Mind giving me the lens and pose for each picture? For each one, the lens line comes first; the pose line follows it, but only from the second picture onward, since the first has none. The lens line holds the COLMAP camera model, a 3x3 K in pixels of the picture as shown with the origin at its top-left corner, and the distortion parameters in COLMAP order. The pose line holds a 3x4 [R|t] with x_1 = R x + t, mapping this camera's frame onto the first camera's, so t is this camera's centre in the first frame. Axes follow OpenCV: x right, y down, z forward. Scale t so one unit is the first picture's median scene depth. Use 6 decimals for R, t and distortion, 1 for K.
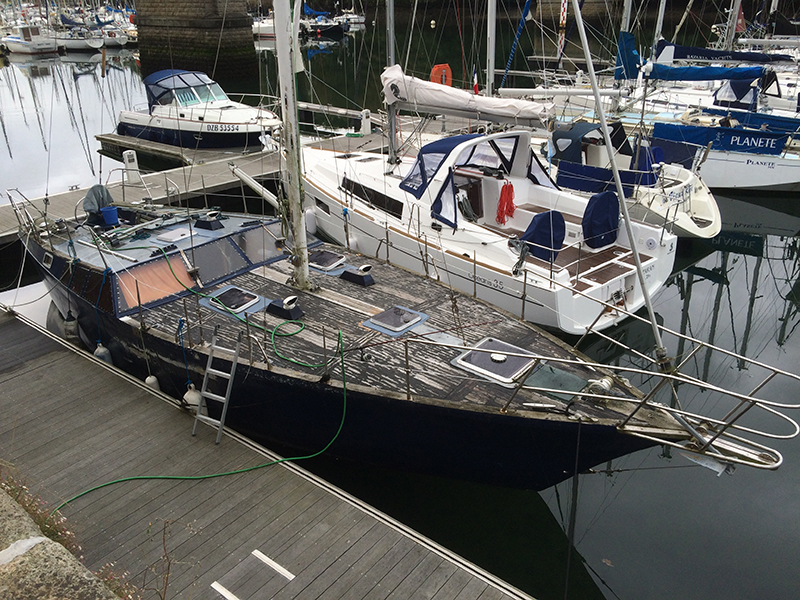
lens RADIAL K [[762.5, 0, 400.0], [0, 762.5, 300.0], [0, 0, 1]] dist [0.004710, 0.005630]
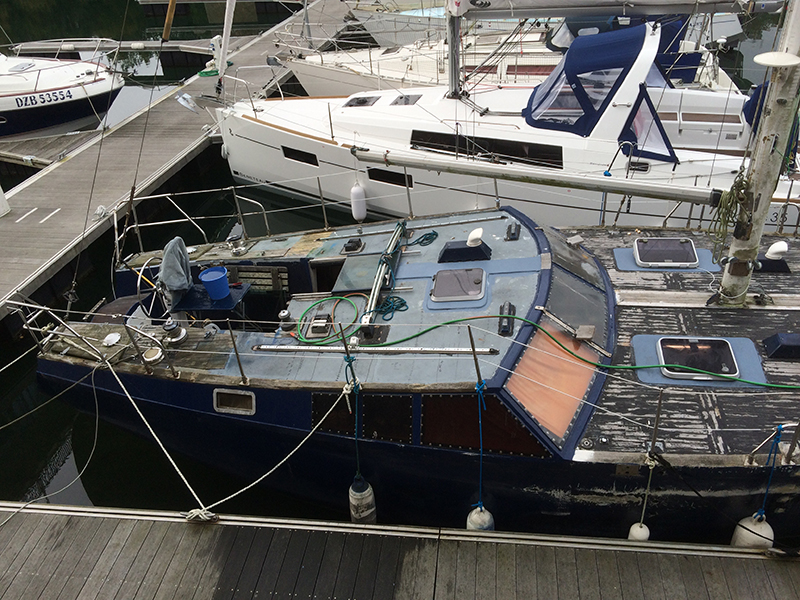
lens RADIAL K [[762.5, 0, 400.0], [0, 762.5, 300.0], [0, 0, 1]] dist [0.004710, 0.005630]
pose [[0.843226, -0.319258, 0.432487, -0.528201], [0.260074, 0.946398, 0.191553, -0.178022], [-0.470459, -0.049044, 0.881058, 0.435455]]
